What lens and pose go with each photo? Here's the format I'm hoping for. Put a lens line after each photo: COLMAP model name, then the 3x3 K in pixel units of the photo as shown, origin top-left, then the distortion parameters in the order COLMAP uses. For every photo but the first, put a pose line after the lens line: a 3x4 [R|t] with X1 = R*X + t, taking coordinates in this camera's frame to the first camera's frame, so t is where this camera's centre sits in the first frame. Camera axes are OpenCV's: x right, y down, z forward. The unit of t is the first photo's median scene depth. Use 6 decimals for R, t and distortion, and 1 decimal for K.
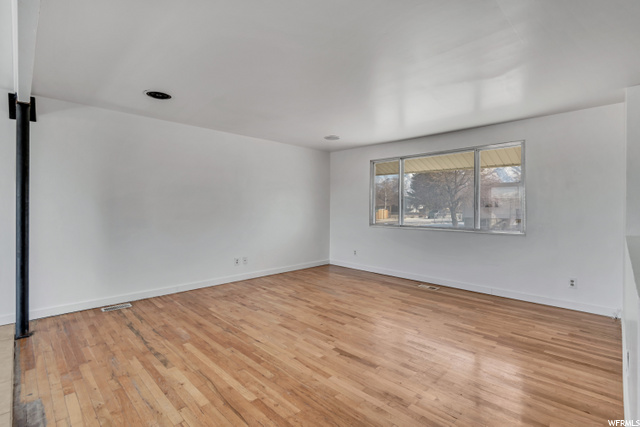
lens RADIAL K [[294.3, 0, 320.9], [0, 294.3, 210.1], [0, 0, 1]] dist [-0.002643, -0.000201]
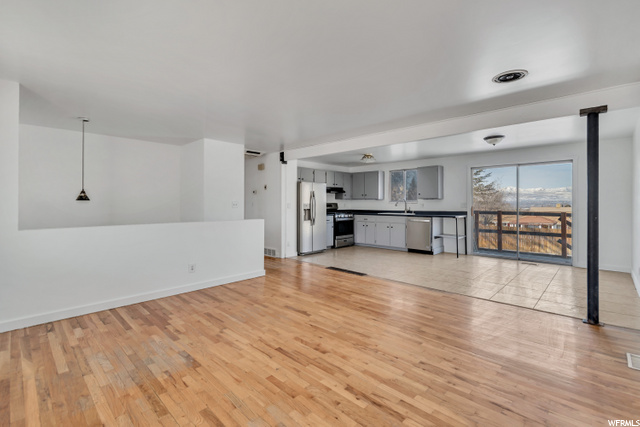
lens RADIAL K [[294.3, 0, 319.2], [0, 294.3, 208.1], [0, 0, 1]] dist [-0.002643, -0.000201]
pose [[-0.999860, -0.007584, -0.014888, 0.026875], [-0.008026, 0.999522, 0.029871, -0.026464], [0.014655, 0.029986, -0.999443, 2.015960]]
